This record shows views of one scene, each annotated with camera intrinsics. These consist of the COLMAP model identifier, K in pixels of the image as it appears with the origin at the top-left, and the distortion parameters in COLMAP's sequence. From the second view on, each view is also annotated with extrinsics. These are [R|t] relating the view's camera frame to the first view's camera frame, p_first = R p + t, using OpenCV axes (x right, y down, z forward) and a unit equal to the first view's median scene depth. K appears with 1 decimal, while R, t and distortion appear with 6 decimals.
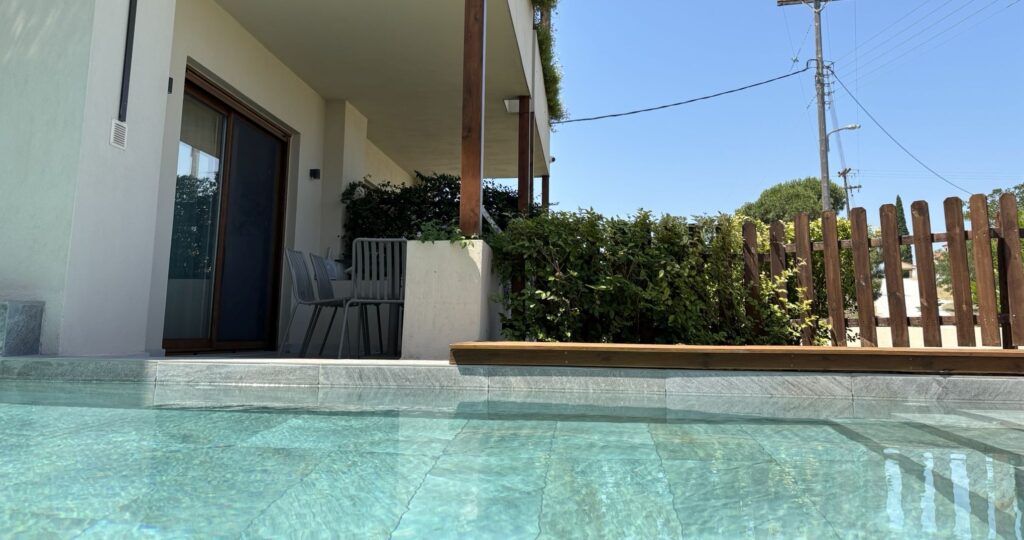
lens RADIAL K [[738.0, 0, 512.0], [0, 738.0, 270.0], [0, 0, 1]] dist [-0.001363, -0.000350]
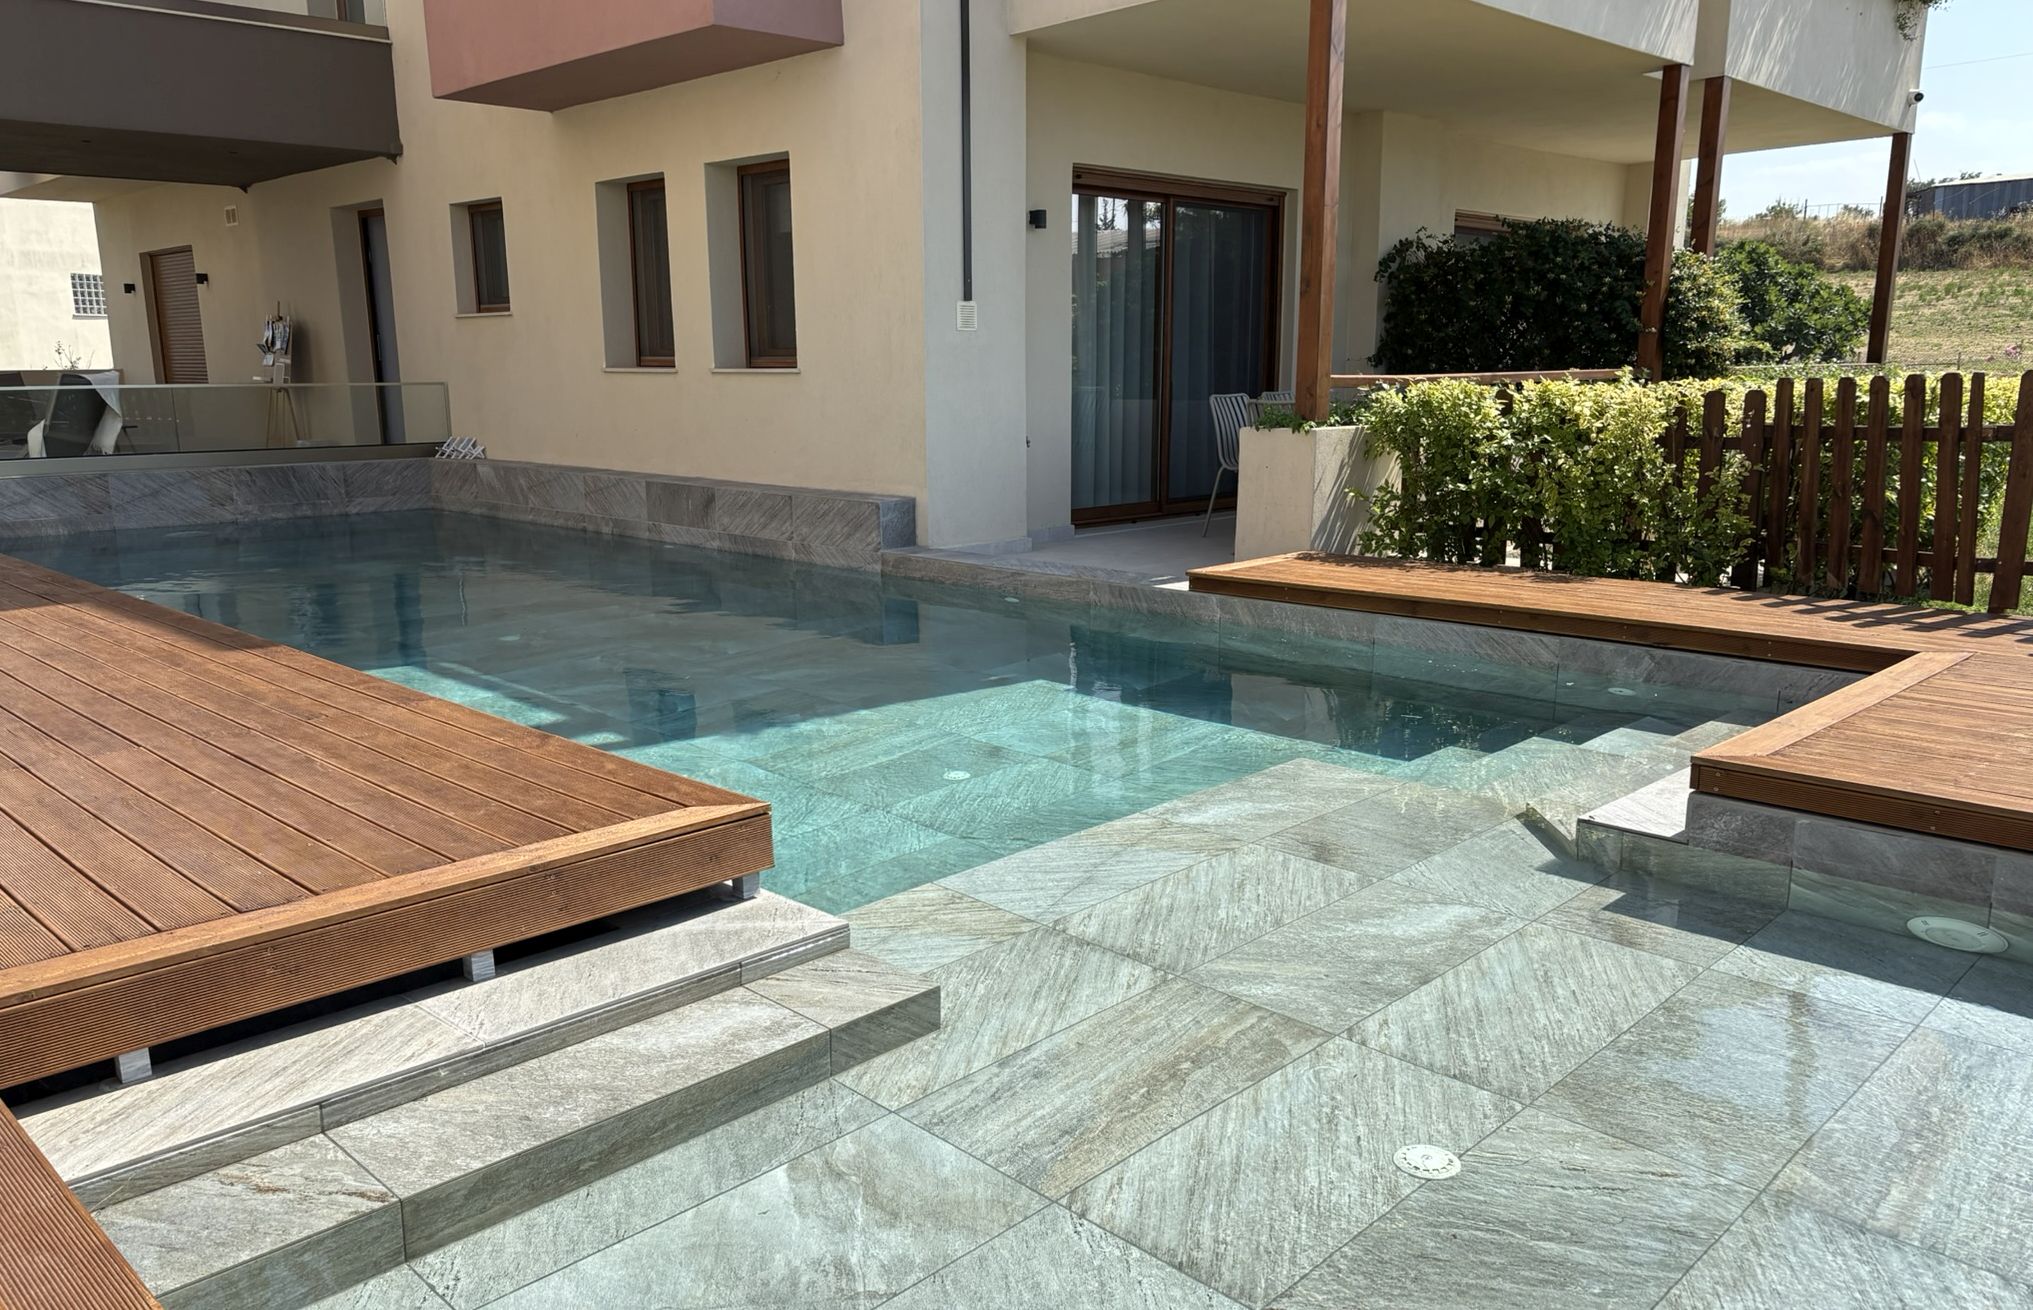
lens RADIAL K [[1558.8, 0, 1016.5], [0, 1558.8, 655.0], [0, 0, 1]] dist [0.001039, 0.000285]
pose [[0.767994, 0.086000, -0.634657, 0.806003], [0.078303, 0.970901, 0.226317, -0.208586], [0.635652, -0.223506, 0.738912, -0.515620]]
